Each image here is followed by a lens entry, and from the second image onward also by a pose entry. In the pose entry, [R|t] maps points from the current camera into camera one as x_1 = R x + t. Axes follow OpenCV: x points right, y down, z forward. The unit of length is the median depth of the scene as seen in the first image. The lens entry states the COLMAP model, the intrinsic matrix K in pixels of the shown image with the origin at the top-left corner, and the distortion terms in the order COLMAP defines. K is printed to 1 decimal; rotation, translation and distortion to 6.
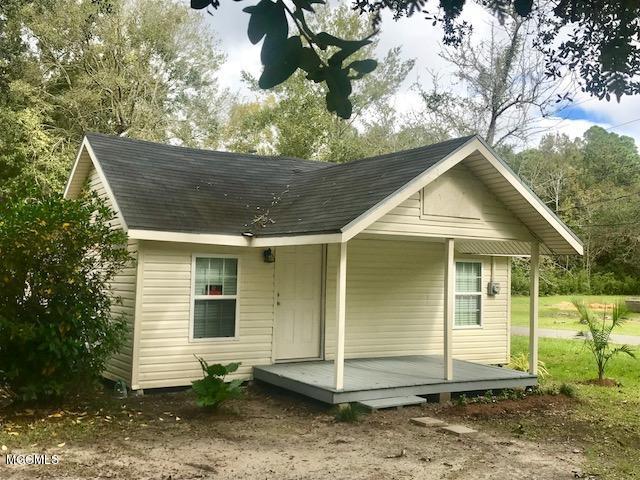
lens RADIAL K [[686.5, 0, 319.6], [0, 686.5, 241.3], [0, 0, 1]] dist [0.063317, 0.000000]
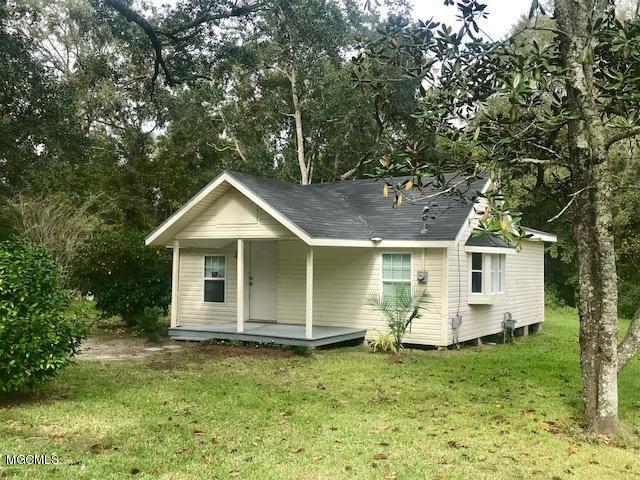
lens RADIAL K [[686.5, 0, 319.4], [0, 686.5, 239.4], [0, 0, 1]] dist [0.063317, 0.000000]
pose [[0.479647, -0.051994, -0.875920, 1.474663], [0.036588, 0.998560, -0.039239, 0.059067], [0.876698, -0.013228, 0.480858, 0.400002]]
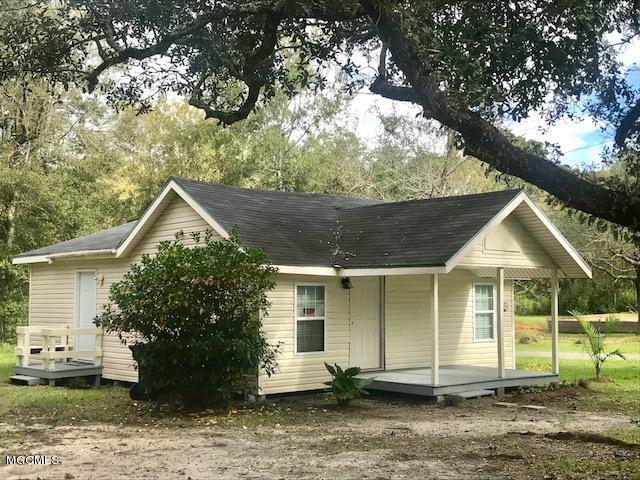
lens RADIAL K [[842.0, 0, 320.1], [0, 842.0, 239.9], [0, 0, 1]] dist [0.097275, 0.000000]
pose [[0.983310, -0.010255, 0.181648, -0.398753], [0.014239, 0.999686, -0.020643, -0.025952], [-0.181379, 0.022884, 0.983147, -0.459553]]
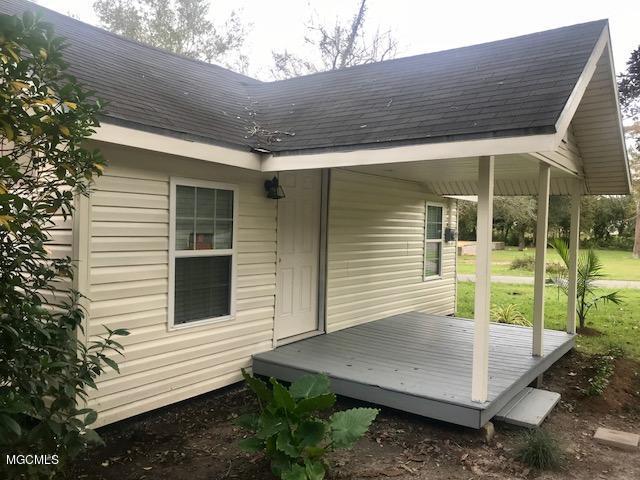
lens RADIAL K [[518.2, 0, 317.5], [0, 518.2, 237.6], [0, 0, 1]] dist [0.021664, -0.016866]
pose [[0.924105, -0.010527, 0.381994, -0.231129], [-0.017572, 0.997393, 0.069994, 0.033796], [-0.381735, -0.071394, 0.921510, 0.538468]]
